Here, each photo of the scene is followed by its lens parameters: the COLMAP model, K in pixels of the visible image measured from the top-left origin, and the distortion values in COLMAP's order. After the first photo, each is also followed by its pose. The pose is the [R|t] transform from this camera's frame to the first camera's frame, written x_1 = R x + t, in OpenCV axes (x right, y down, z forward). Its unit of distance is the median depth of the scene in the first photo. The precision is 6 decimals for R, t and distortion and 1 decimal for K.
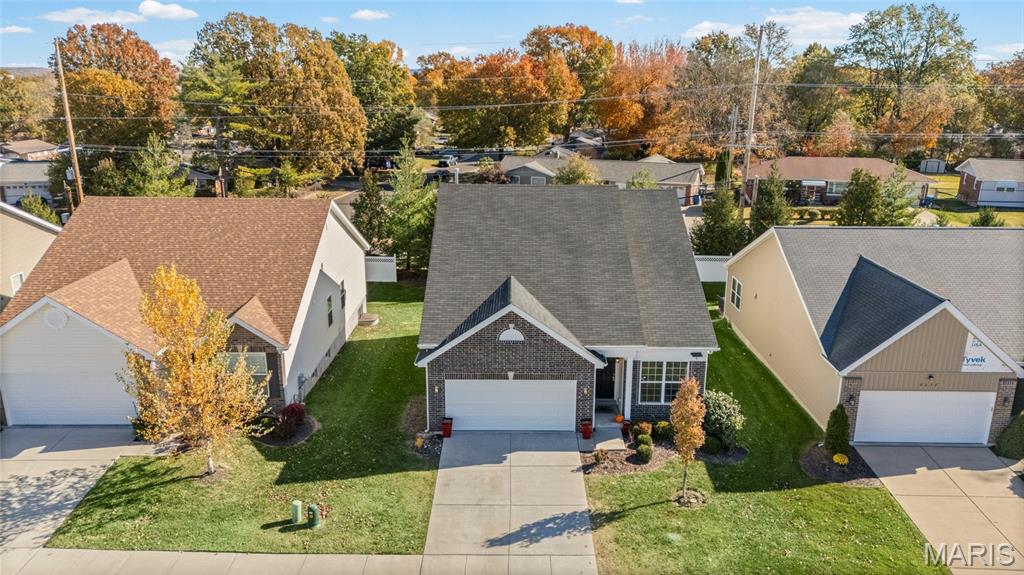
lens RADIAL K [[780.9, 0, 515.4], [0, 780.9, 258.3], [0, 0, 1]] dist [0.060030, -0.000699]
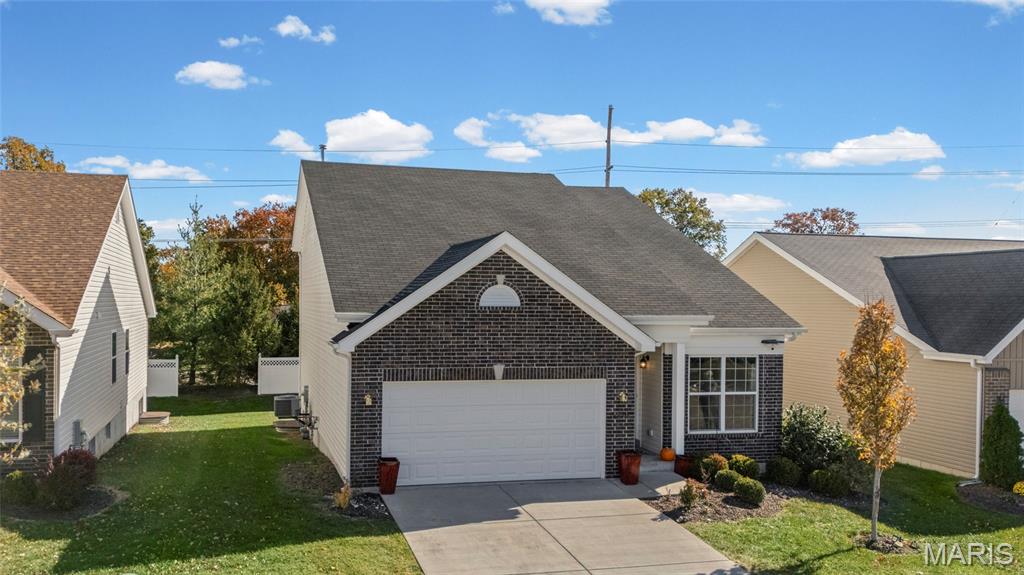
lens RADIAL K [[810.7, 0, 428.1], [0, 810.7, 284.1], [0, 0, 1]] dist [0.048997, -0.008888]
pose [[0.972991, 0.008212, 0.230697, -0.190038], [0.052009, 0.965874, -0.253736, 0.233936], [-0.224908, 0.258881, 0.939360, 0.445740]]
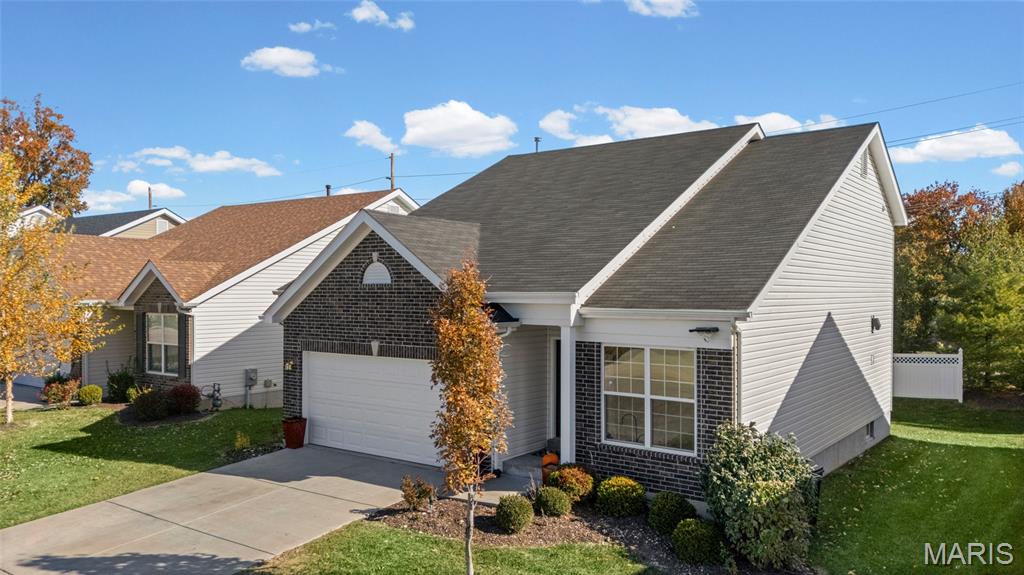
lens RADIAL K [[770.9, 0, 512.0], [0, 770.9, 287.5], [0, 0, 1]] dist [0.052430, -0.003595]
pose [[0.797980, -0.008021, -0.602630, 0.413574], [-0.144311, 0.968281, -0.203978, 0.207352], [0.585151, 0.249737, 0.771511, 0.610392]]
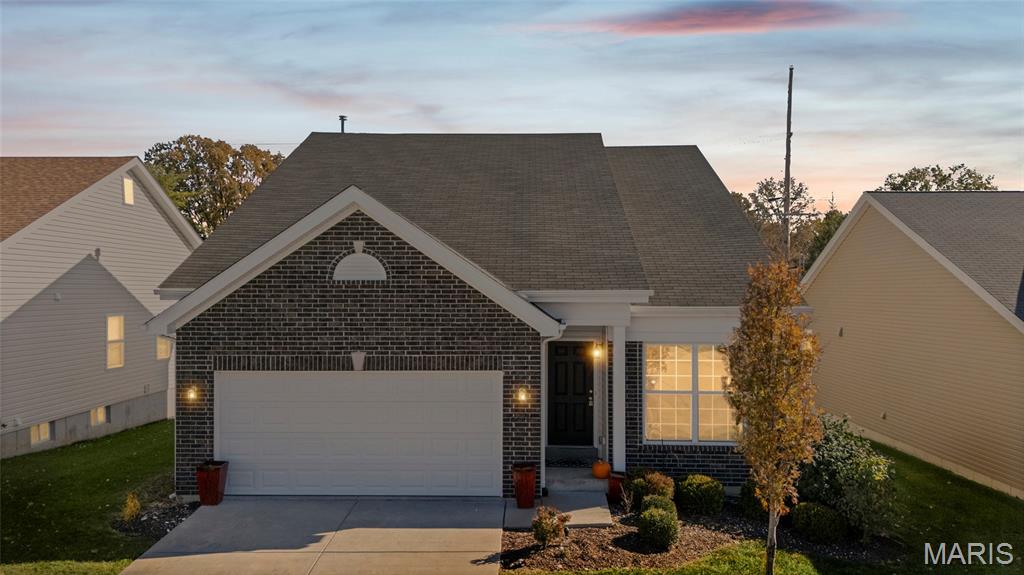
lens RADIAL K [[770.9, 0, 512.0], [0, 770.9, 287.5], [0, 0, 1]] dist [0.052430, -0.003595]
pose [[0.999584, -0.005302, -0.028350, 0.096657], [-0.001910, 0.968629, -0.248503, 0.220069], [0.028778, 0.248454, 0.968216, 0.553751]]
